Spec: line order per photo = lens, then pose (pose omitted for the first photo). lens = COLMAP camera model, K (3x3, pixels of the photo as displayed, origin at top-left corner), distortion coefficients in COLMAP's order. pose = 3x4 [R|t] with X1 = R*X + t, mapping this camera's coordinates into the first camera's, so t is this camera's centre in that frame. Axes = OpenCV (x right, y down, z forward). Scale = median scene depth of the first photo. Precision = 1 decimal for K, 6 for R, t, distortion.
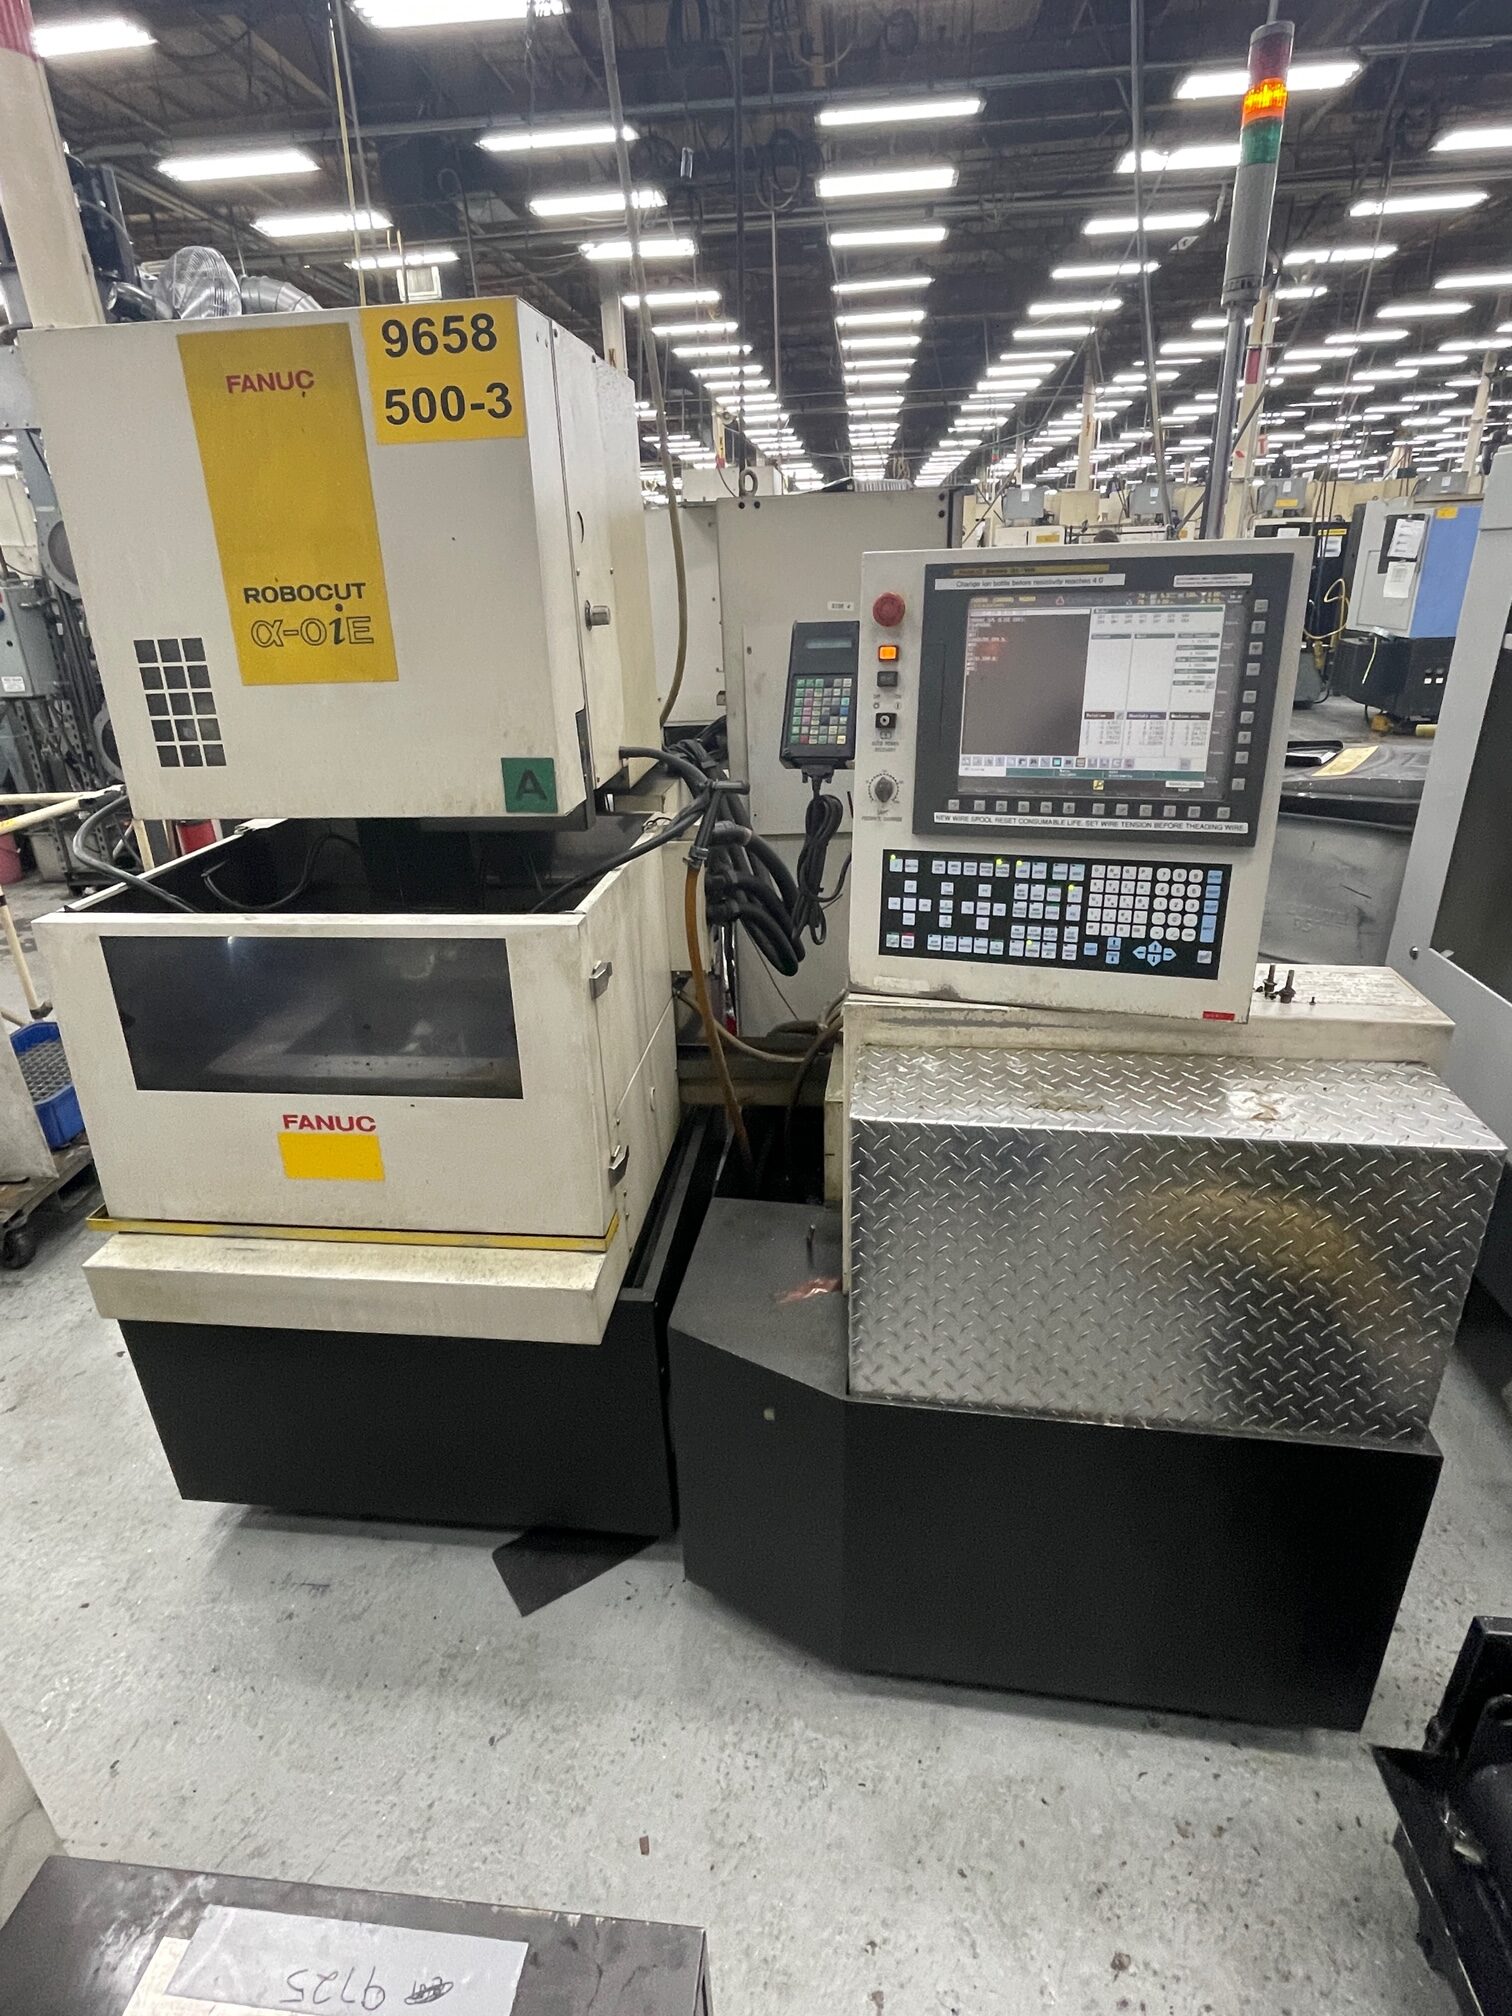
lens RADIAL K [[1053.2, 0, 744.6], [0, 1053.2, 1004.5], [0, 0, 1]] dist [0.031117, -0.038811]
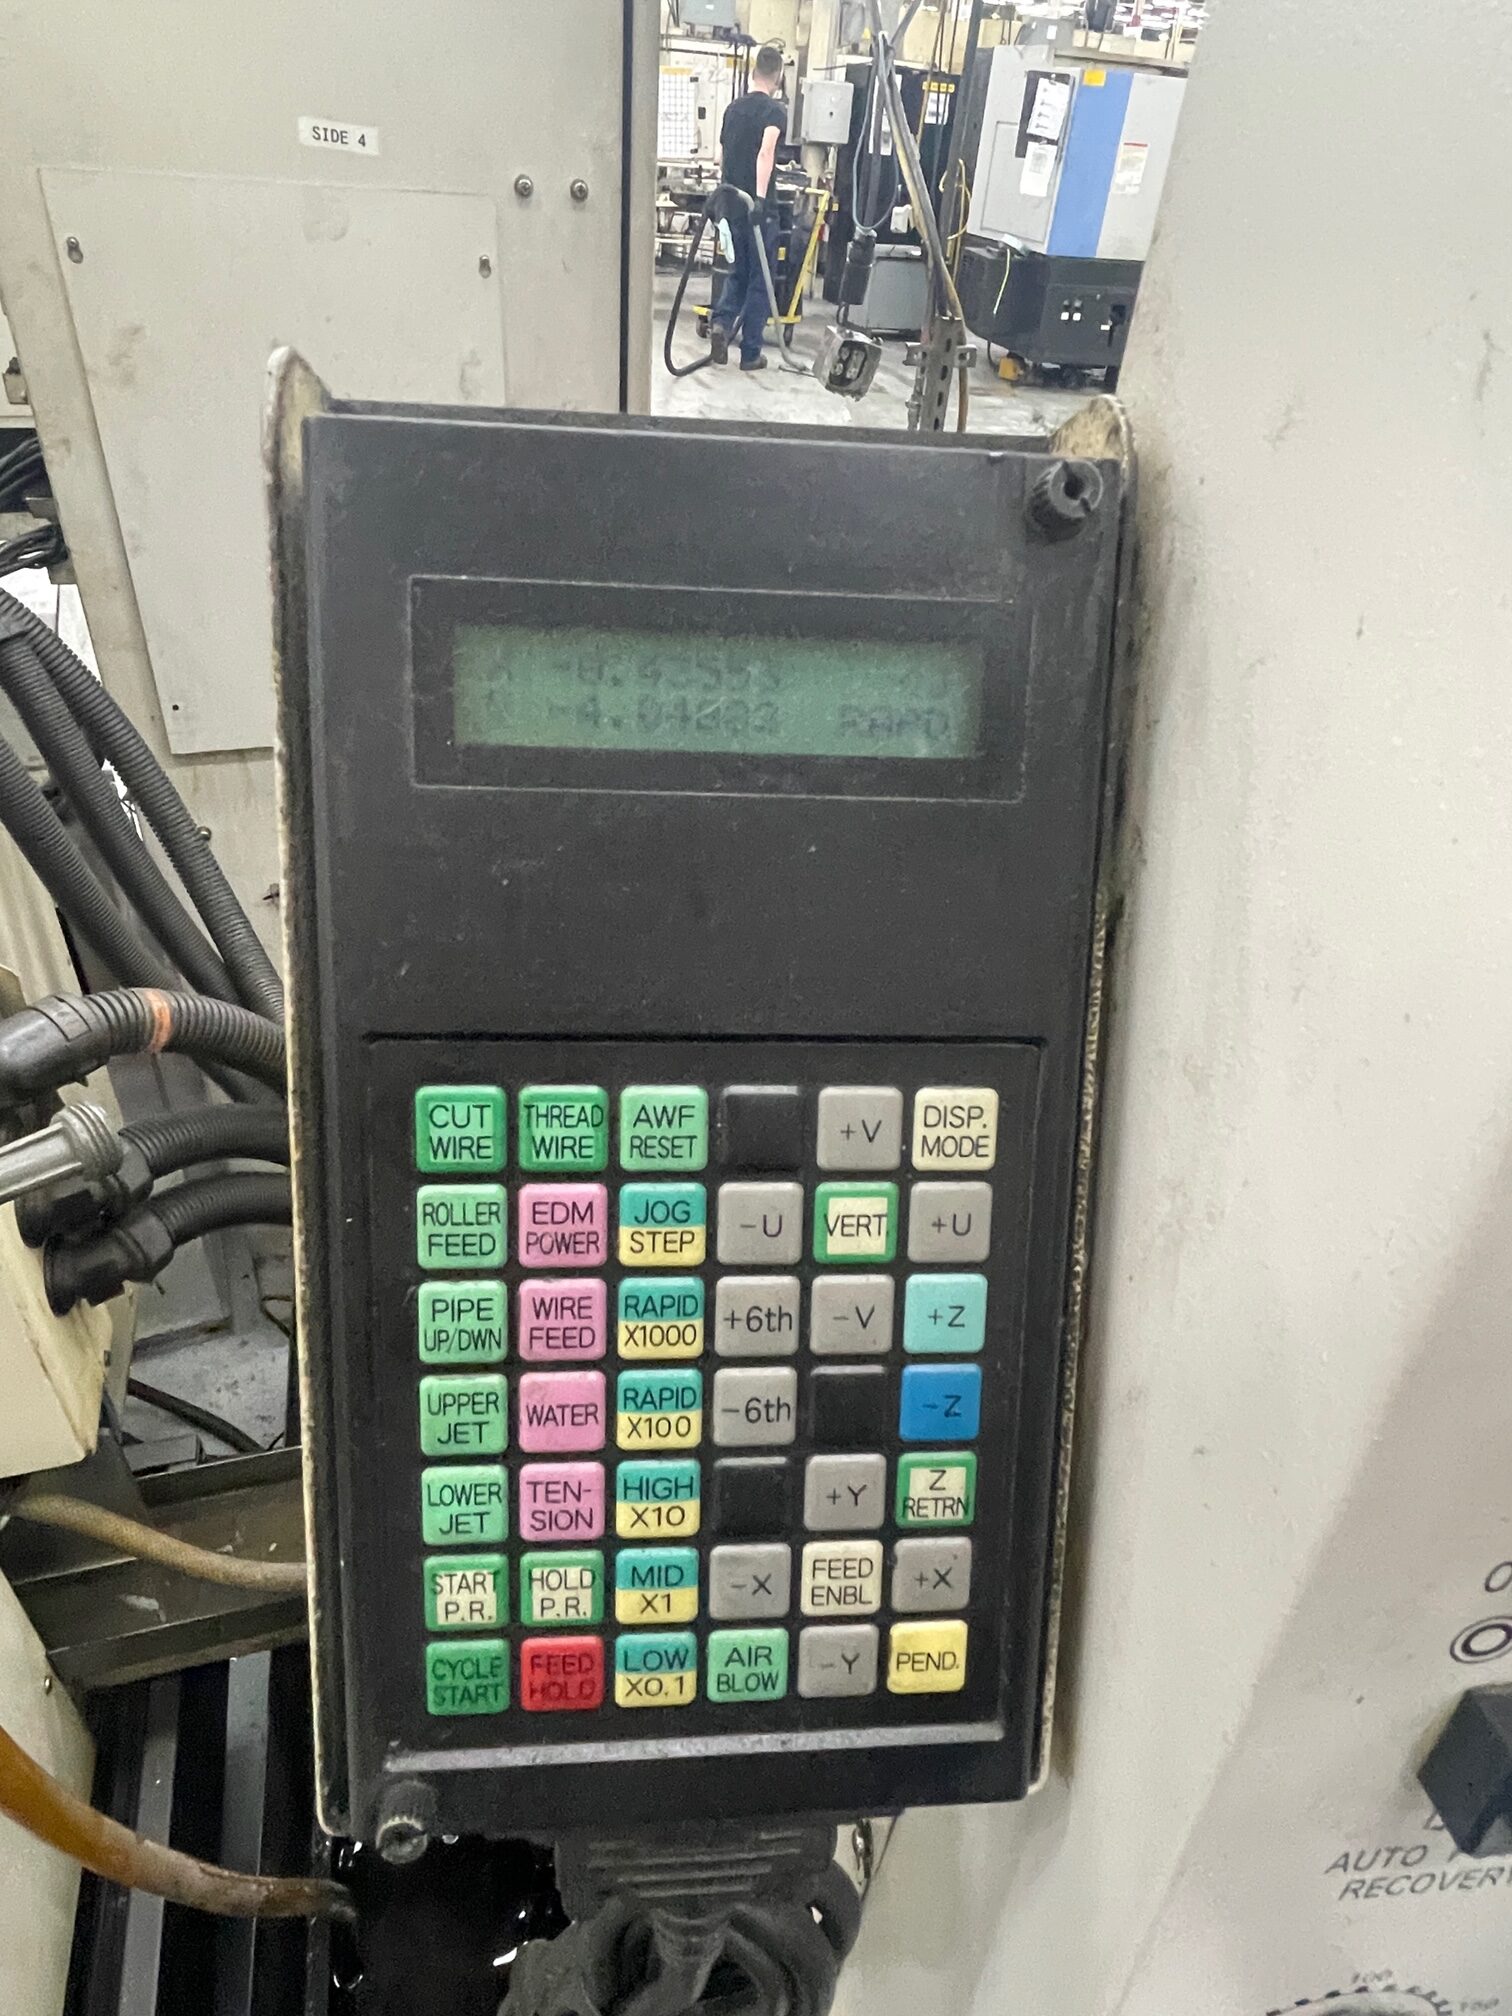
lens RADIAL K [[1236.5, 0, 768.9], [0, 1236.5, 1007.4], [0, 0, 1]] dist [-0.003922, -0.000418]
pose [[0.913588, -0.147390, 0.378989, 0.040777], [0.047362, 0.964225, 0.260819, -0.364945], [-0.403873, -0.220332, 0.887885, 0.954149]]
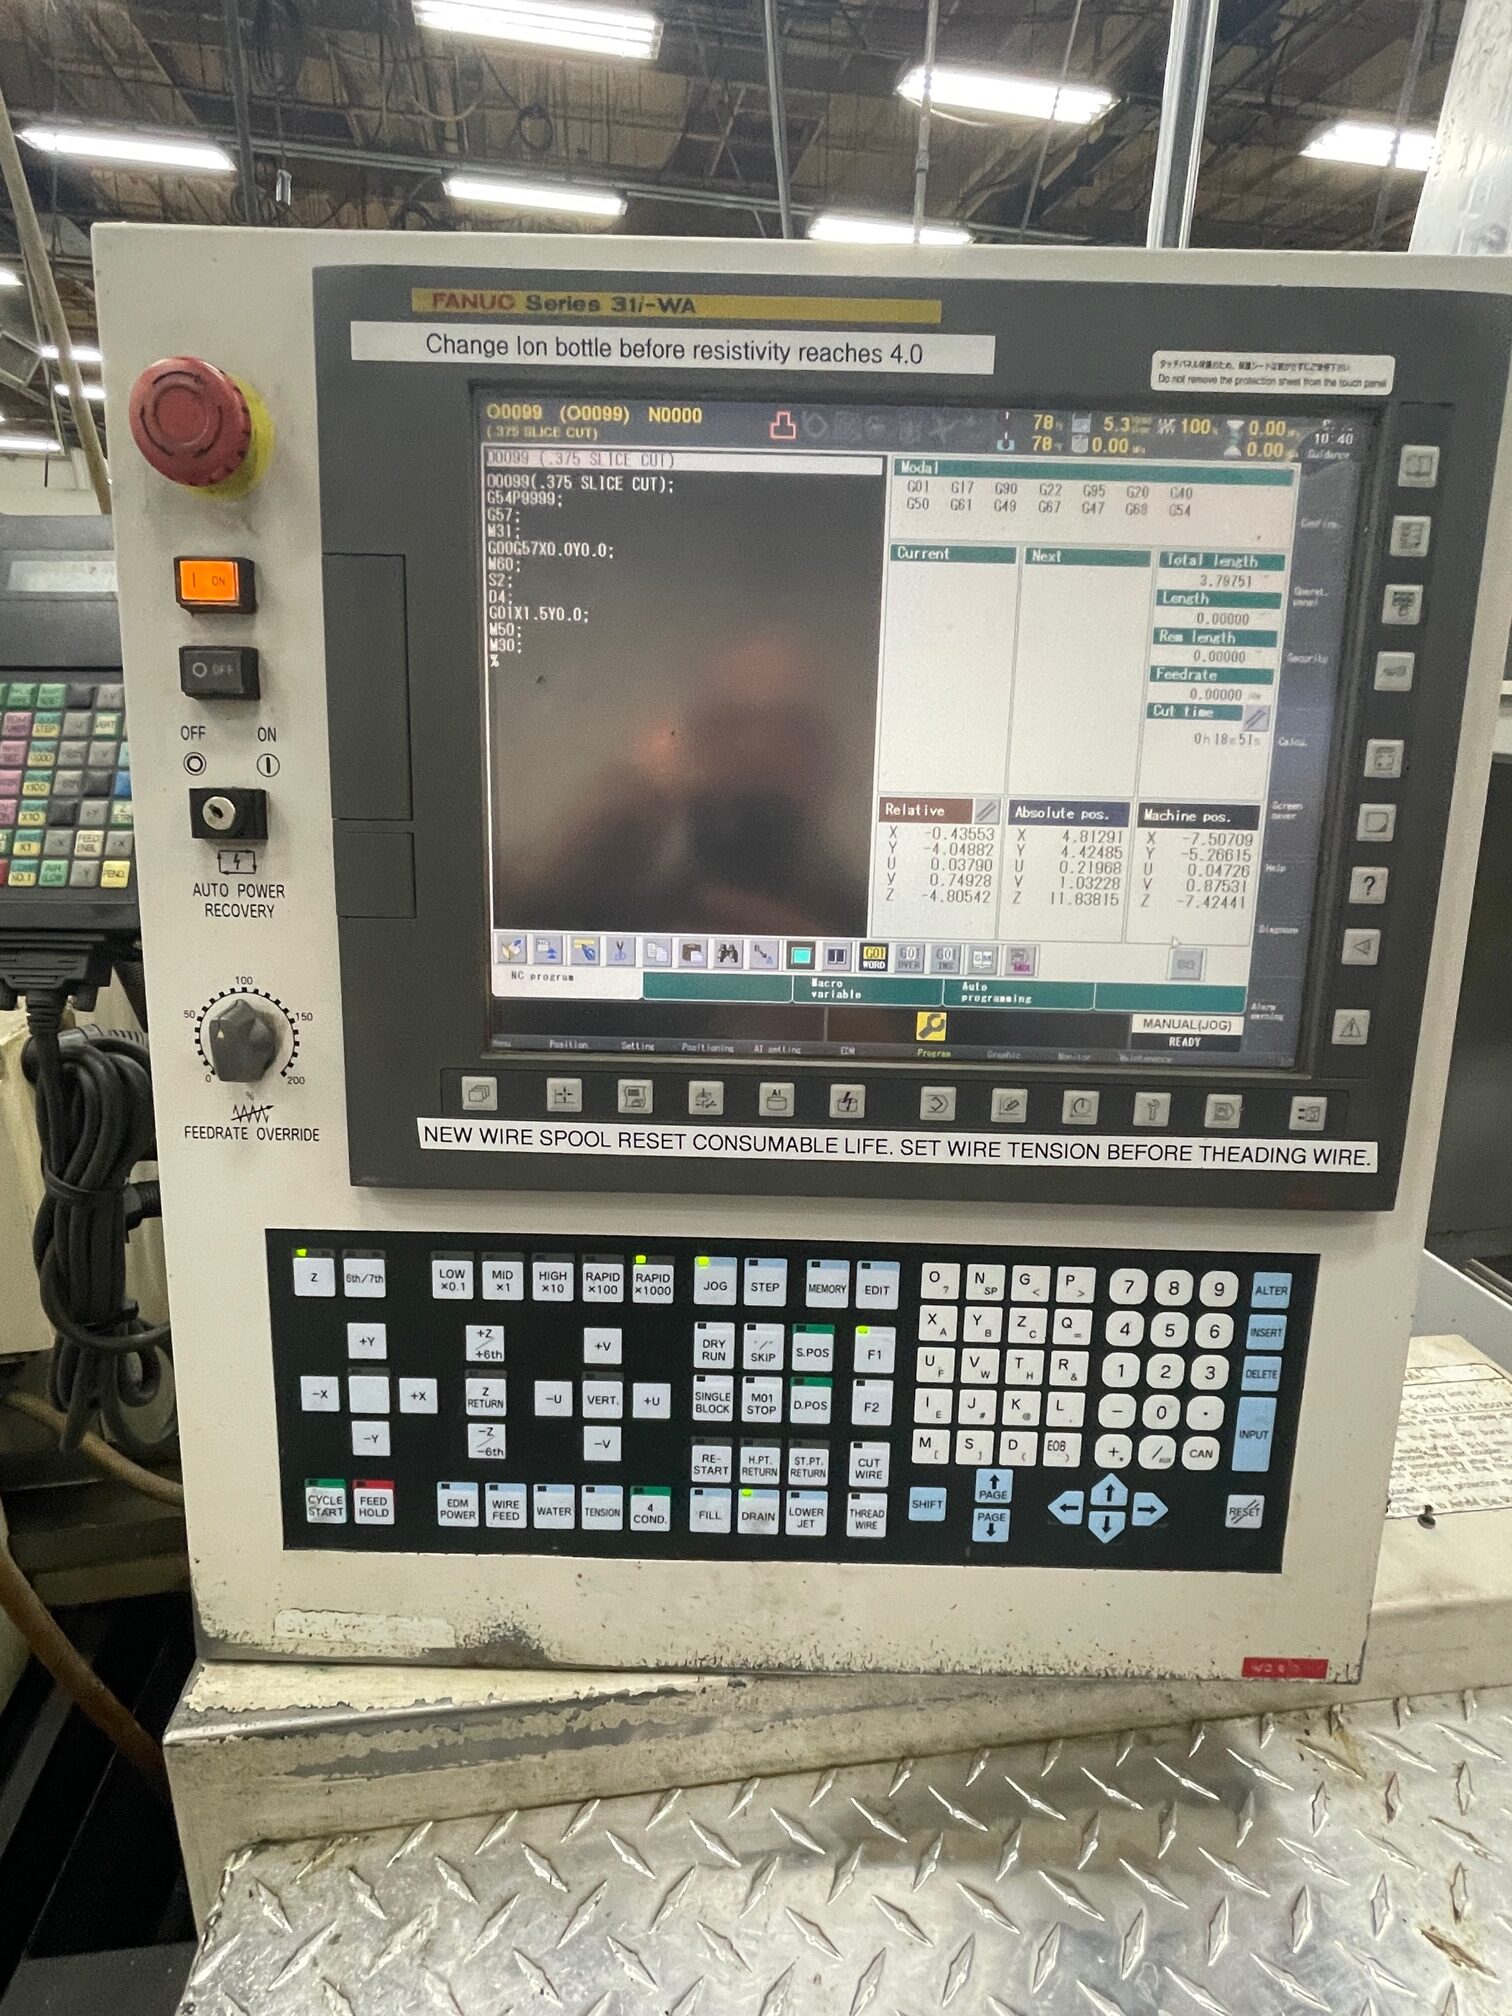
lens RADIAL K [[1053.2, 0, 744.6], [0, 1053.2, 1004.5], [0, 0, 1]] dist [0.031117, -0.038811]
pose [[0.957972, -0.033781, 0.284866, 0.185964], [0.060401, 0.994533, -0.085185, -0.184565], [-0.280431, 0.098811, 0.954775, 0.692055]]
